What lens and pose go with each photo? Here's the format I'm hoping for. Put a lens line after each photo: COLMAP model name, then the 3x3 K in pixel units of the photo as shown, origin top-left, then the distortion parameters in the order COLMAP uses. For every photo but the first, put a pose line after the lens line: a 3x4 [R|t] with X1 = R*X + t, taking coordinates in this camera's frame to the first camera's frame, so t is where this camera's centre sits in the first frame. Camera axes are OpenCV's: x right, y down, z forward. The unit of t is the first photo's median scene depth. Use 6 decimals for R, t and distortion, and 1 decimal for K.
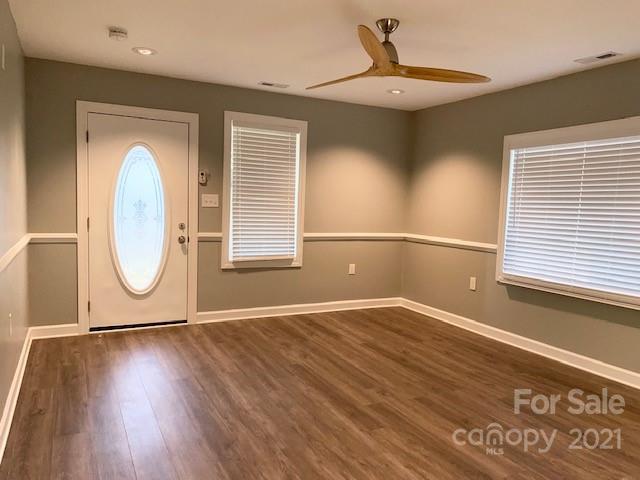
lens RADIAL K [[488.5, 0, 323.4], [0, 488.5, 245.1], [0, 0, 1]] dist [0.036490, -0.052514]
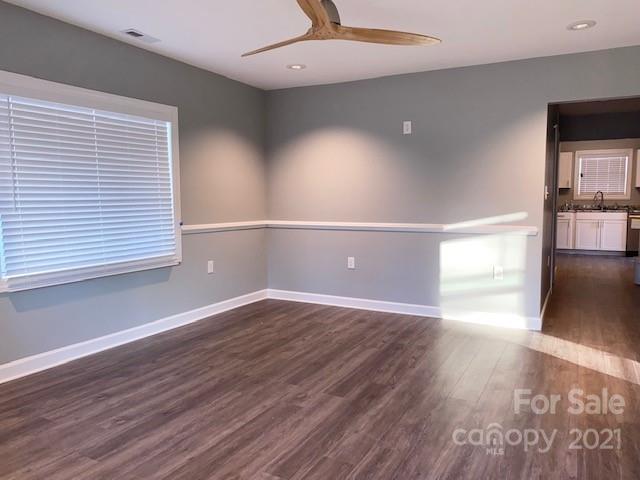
lens RADIAL K [[488.5, 0, 317.6], [0, 488.5, 237.4], [0, 0, 1]] dist [0.036490, -0.052514]
pose [[-0.565271, -0.107249, 0.817903, -0.458623], [0.047463, 0.985641, 0.162046, -0.096653], [-0.823538, 0.130420, -0.552064, 1.123011]]
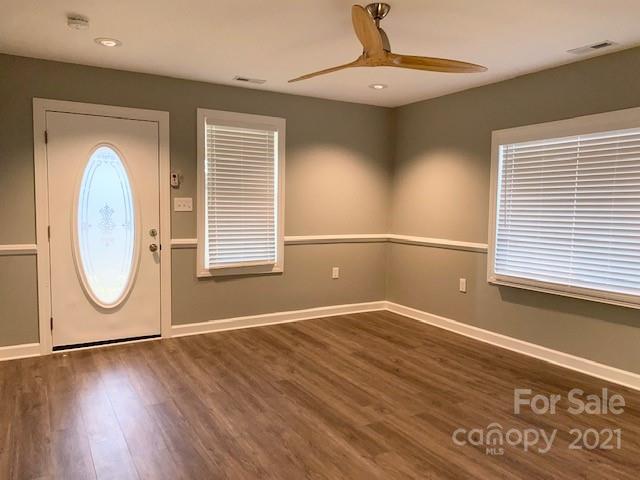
lens RADIAL K [[488.5, 0, 322.0], [0, 488.5, 240.2], [0, 0, 1]] dist [0.036490, -0.052514]
pose [[0.998132, -0.025209, 0.055658, -0.025805], [0.025849, 0.999607, -0.010815, -0.007379], [-0.055363, 0.012234, 0.998391, 0.066305]]
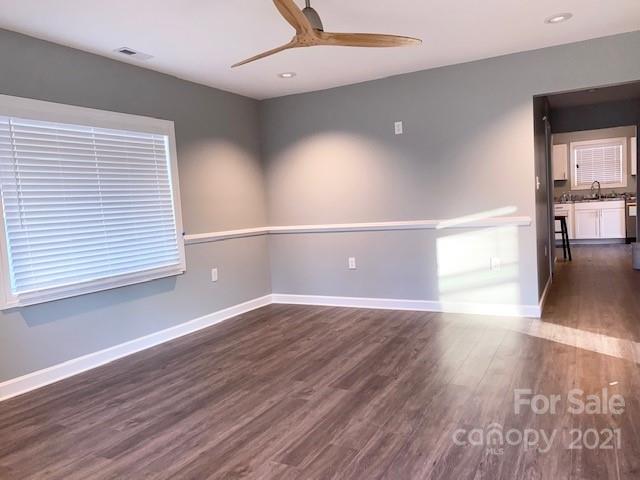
lens RADIAL K [[488.5, 0, 321.1], [0, 488.5, 239.7], [0, 0, 1]] dist [0.036490, -0.052514]
pose [[-0.567546, -0.065597, 0.820724, -0.487493], [0.104617, 0.982996, 0.150911, -0.087016], [-0.816668, 0.171511, -0.551033, 1.128481]]
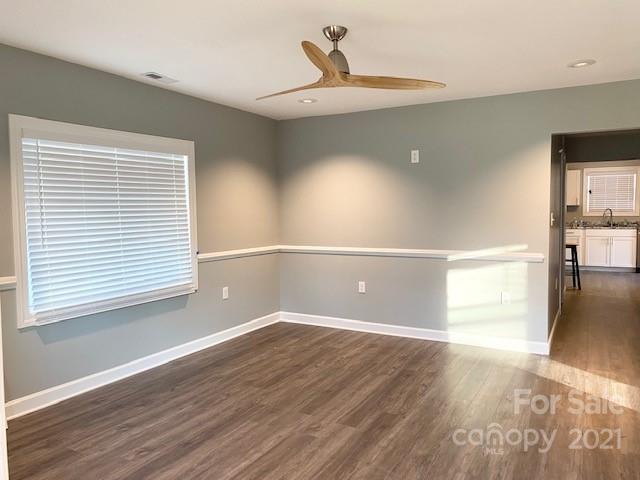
lens RADIAL K [[488.5, 0, 319.6], [0, 488.5, 236.0], [0, 0, 1]] dist [0.036490, -0.052514]
pose [[-0.551770, -0.082225, 0.829933, -0.481568], [0.057288, 0.989041, 0.136076, -0.138365], [-0.832027, 0.122628, -0.541012, 1.138787]]
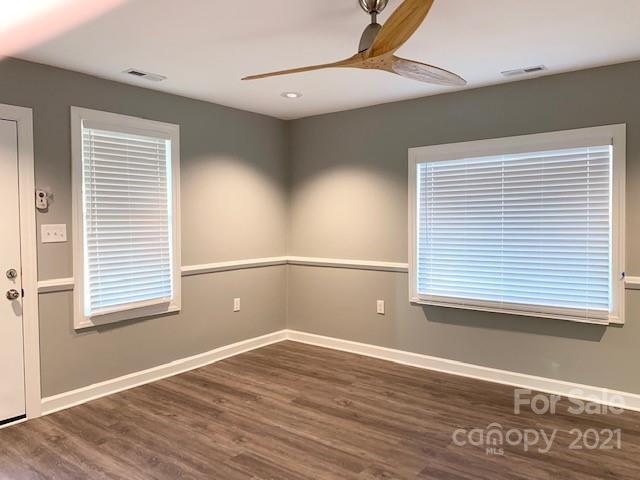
lens RADIAL K [[488.5, 0, 316.7], [0, 488.5, 235.8], [0, 0, 1]] dist [0.036490, -0.052514]
pose [[0.906626, -0.056819, 0.418093, -0.215321], [0.075083, 0.996802, -0.027351, -0.046685], [-0.415202, 0.056189, 0.907992, 0.251208]]
